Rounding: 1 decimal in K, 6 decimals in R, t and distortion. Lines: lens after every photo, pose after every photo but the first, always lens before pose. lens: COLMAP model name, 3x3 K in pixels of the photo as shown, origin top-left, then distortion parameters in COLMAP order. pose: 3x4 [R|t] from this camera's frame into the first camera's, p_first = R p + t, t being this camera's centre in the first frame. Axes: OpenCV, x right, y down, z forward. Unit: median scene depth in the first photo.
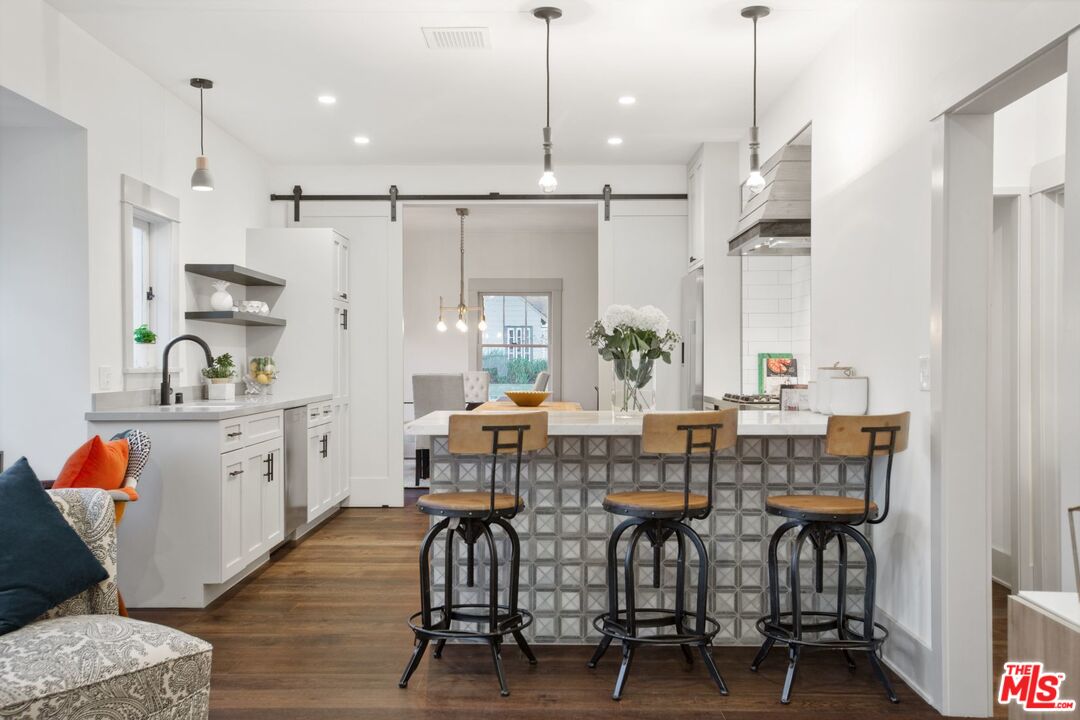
lens RADIAL K [[735.5, 0, 541.8], [0, 735.5, 356.6], [0, 0, 1]] dist [0.007099, -0.003151]
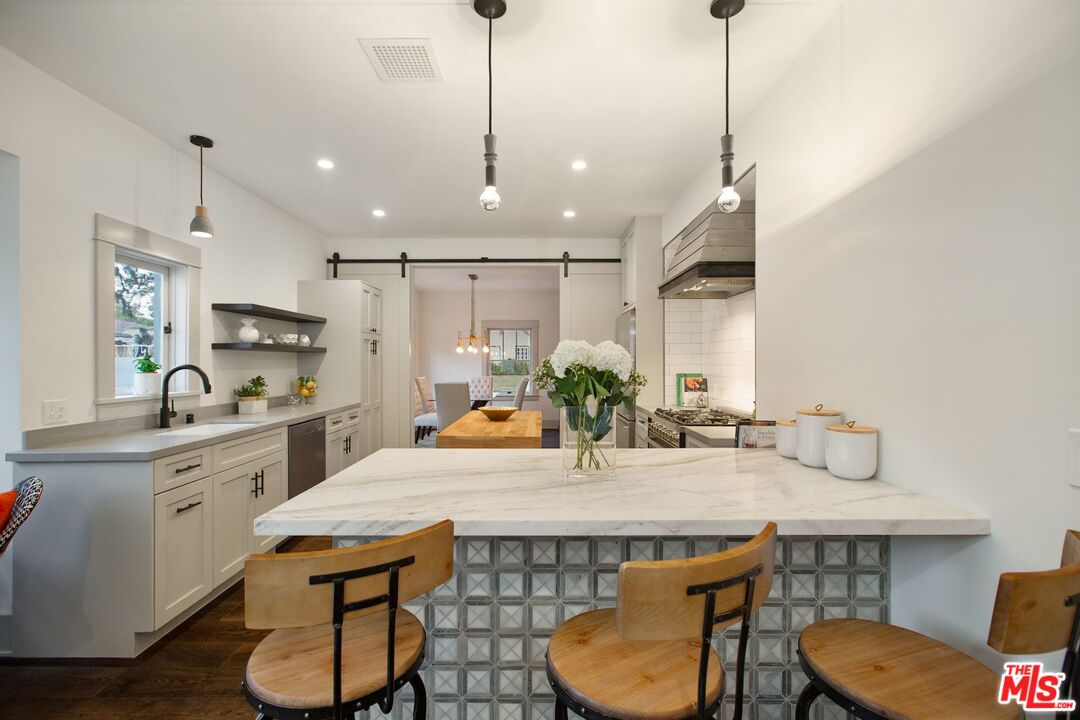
lens RADIAL K [[384.8, 0, 535.6], [0, 384.8, 361.4], [0, 0, 1]] dist [-0.003540, -0.000141]
pose [[0.999968, 0.000484, 0.007938, 0.048587], [-0.000458, 0.999995, -0.003239, -0.035974], [-0.007940, 0.003236, 0.999963, 0.453788]]
